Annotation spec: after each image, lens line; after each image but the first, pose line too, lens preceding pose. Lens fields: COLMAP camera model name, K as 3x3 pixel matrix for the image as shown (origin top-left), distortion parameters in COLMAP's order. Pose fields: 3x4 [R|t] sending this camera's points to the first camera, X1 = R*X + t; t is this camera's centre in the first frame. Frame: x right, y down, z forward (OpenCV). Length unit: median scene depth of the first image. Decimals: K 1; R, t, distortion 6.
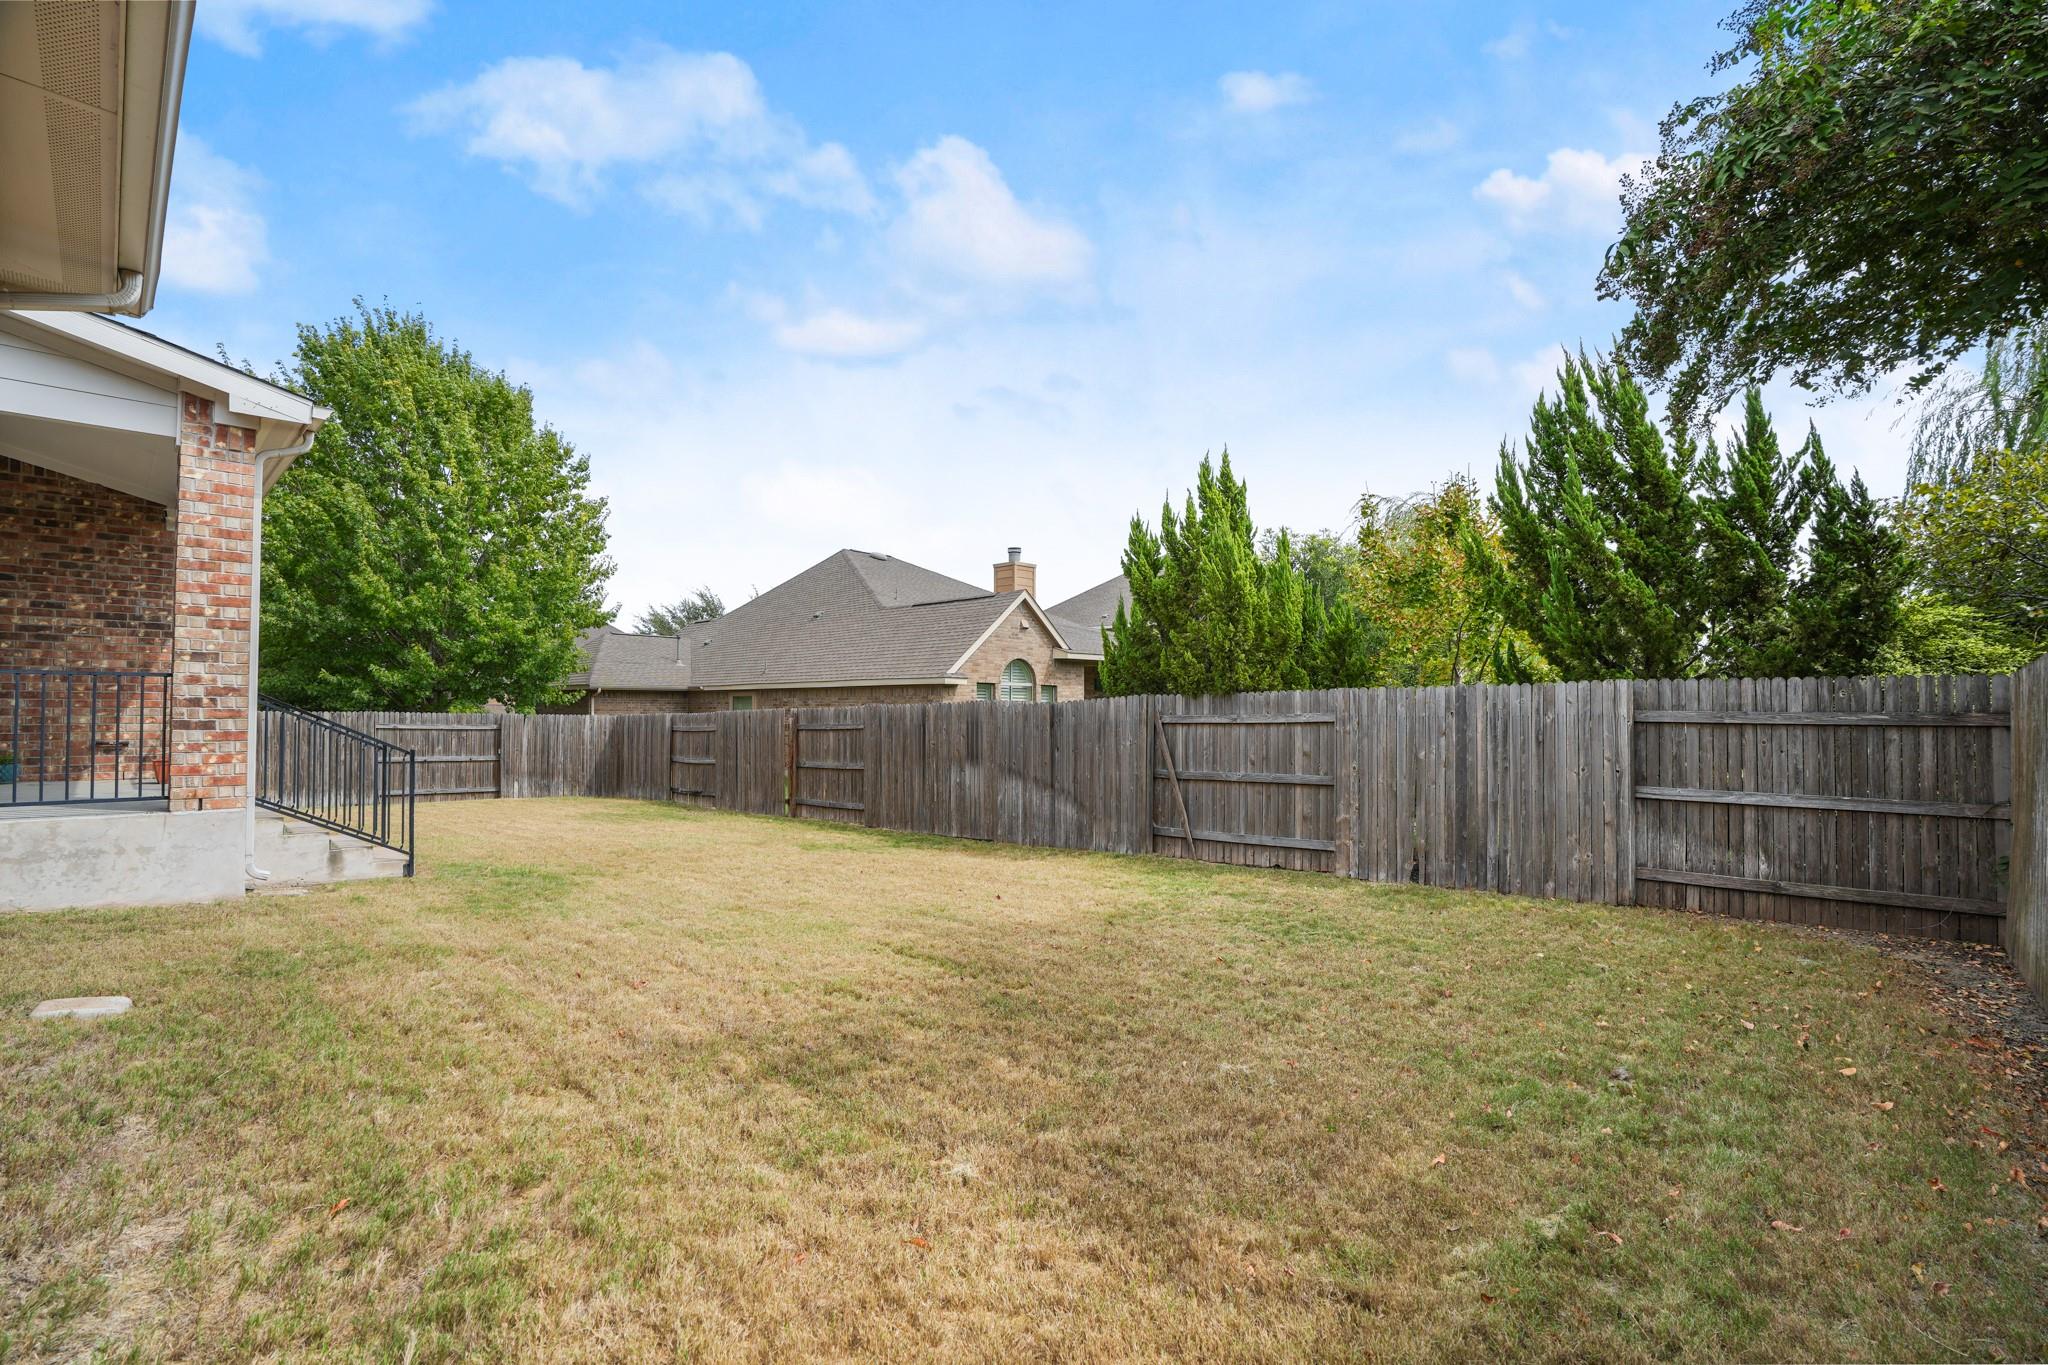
lens RADIAL K [[941.1, 0, 1029.0], [0, 941.1, 692.6], [0, 0, 1]] dist [-0.025888, 0.000318]
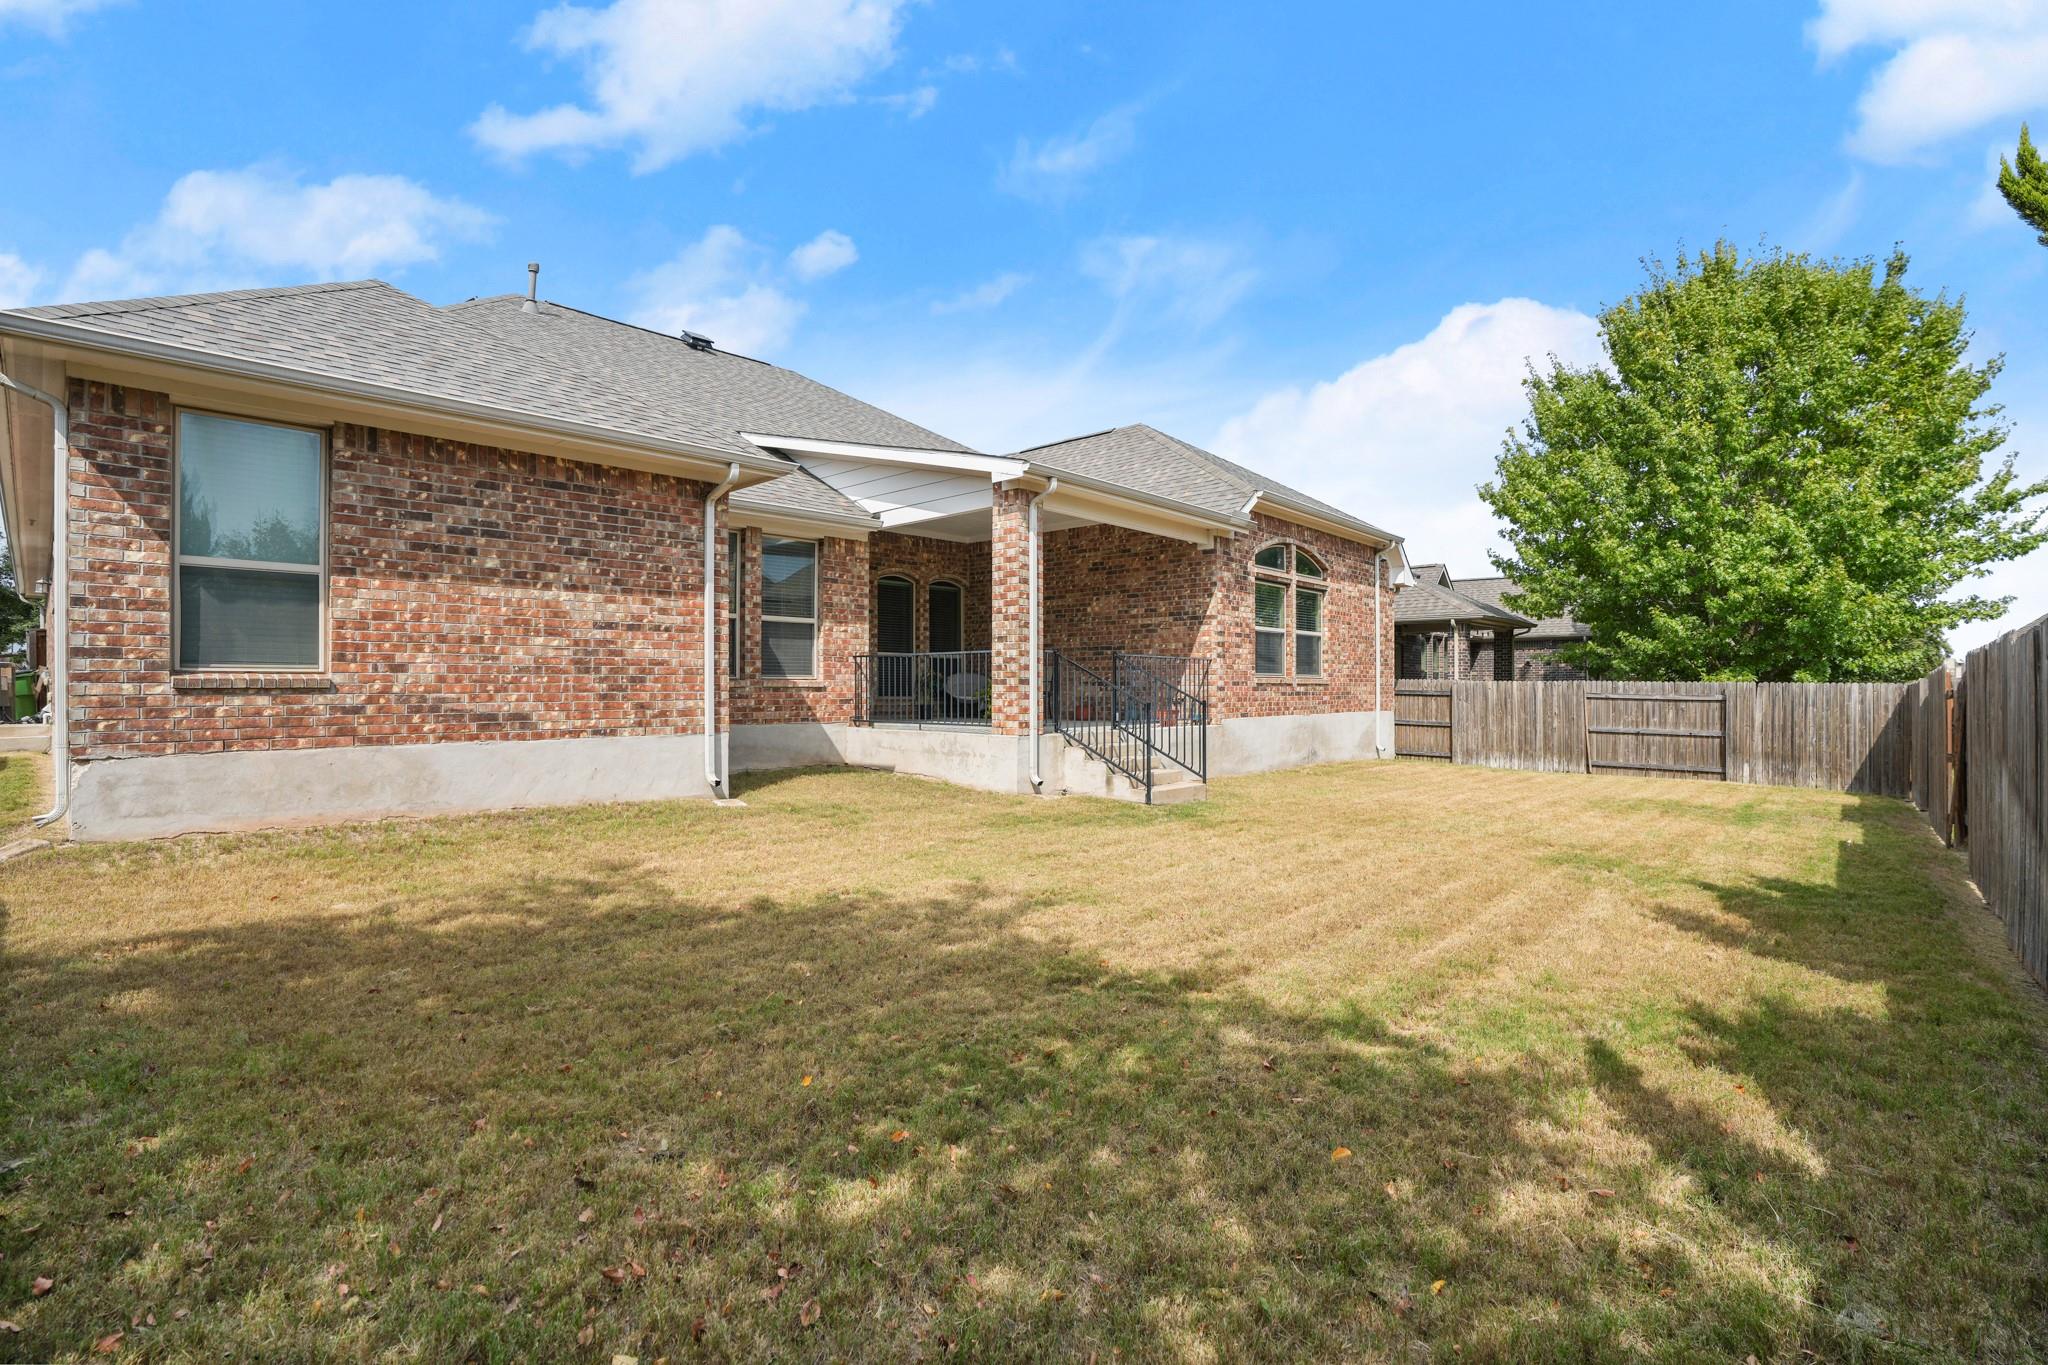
lens RADIAL K [[941.1, 0, 1029.2], [0, 941.1, 679.5], [0, 0, 1]] dist [-0.025888, 0.000318]
pose [[0.068067, -0.010389, -0.997627, 0.251348], [0.019994, 0.999759, -0.009047, 0.016134], [0.997480, -0.019331, 0.068259, 0.321009]]
